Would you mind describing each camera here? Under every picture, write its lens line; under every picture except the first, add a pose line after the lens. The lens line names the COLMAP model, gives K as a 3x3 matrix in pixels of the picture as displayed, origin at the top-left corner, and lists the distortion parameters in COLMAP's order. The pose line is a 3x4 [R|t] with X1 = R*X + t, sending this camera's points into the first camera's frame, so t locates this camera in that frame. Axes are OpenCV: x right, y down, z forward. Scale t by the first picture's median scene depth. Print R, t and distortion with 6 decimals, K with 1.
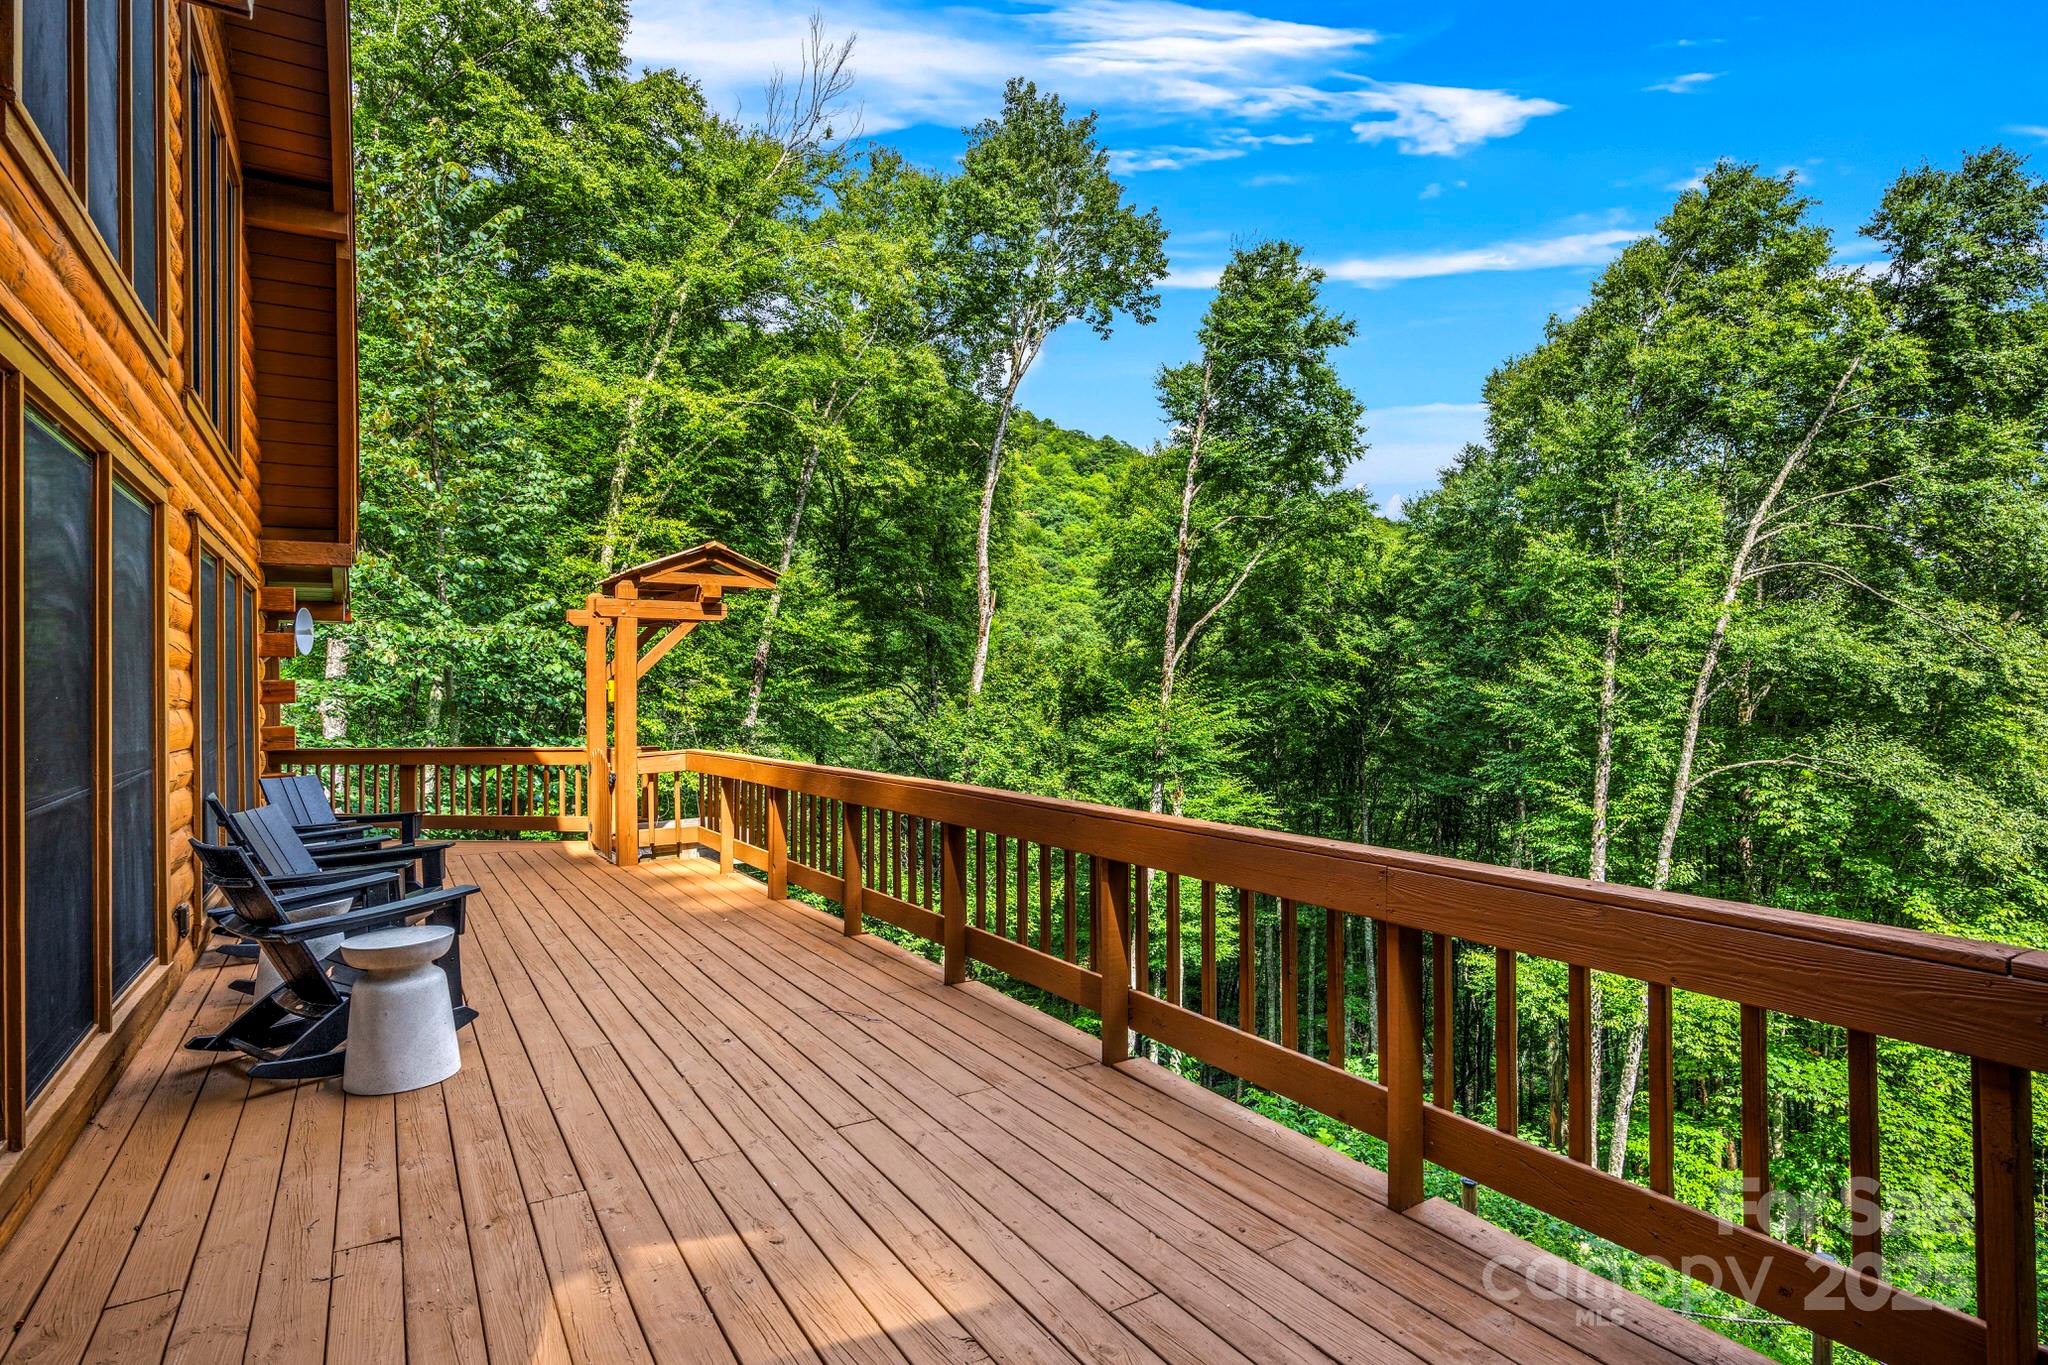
lens RADIAL K [[1067.3, 0, 1011.8], [0, 1067.3, 674.3], [0, 0, 1]] dist [0.004444, 0.001279]
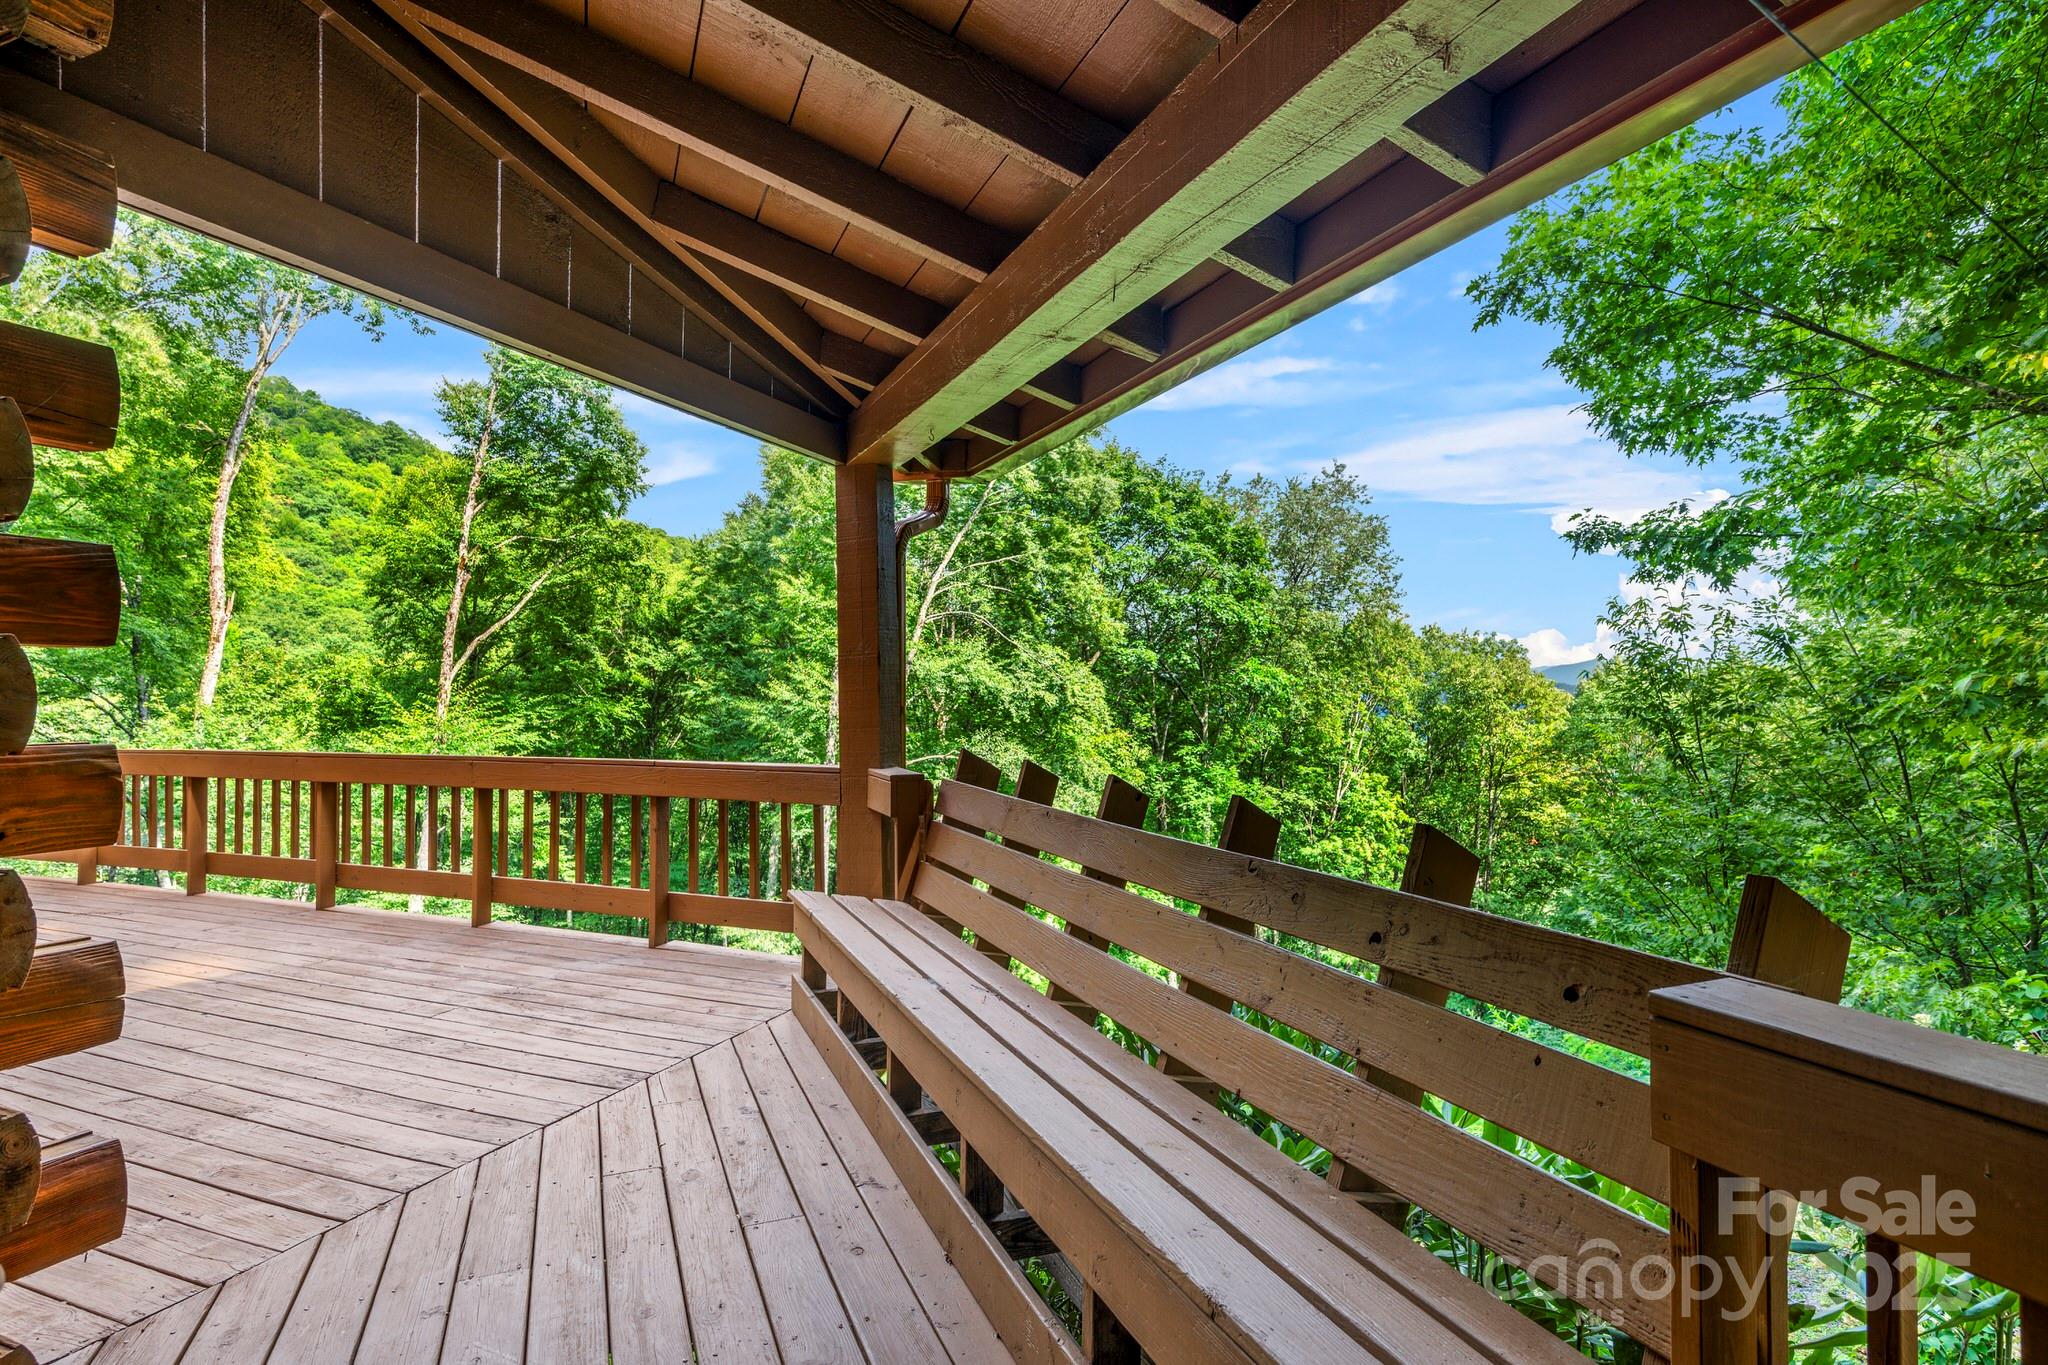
lens RADIAL K [[1067.3, 0, 1009.5], [0, 1067.3, 700.7], [0, 0, 1]] dist [0.004444, 0.001279]
pose [[0.817647, 0.008627, 0.575655, 0.001347], [-0.011117, 0.999938, 0.000805, 0.005918], [-0.575612, -0.007058, 0.817692, -0.139411]]
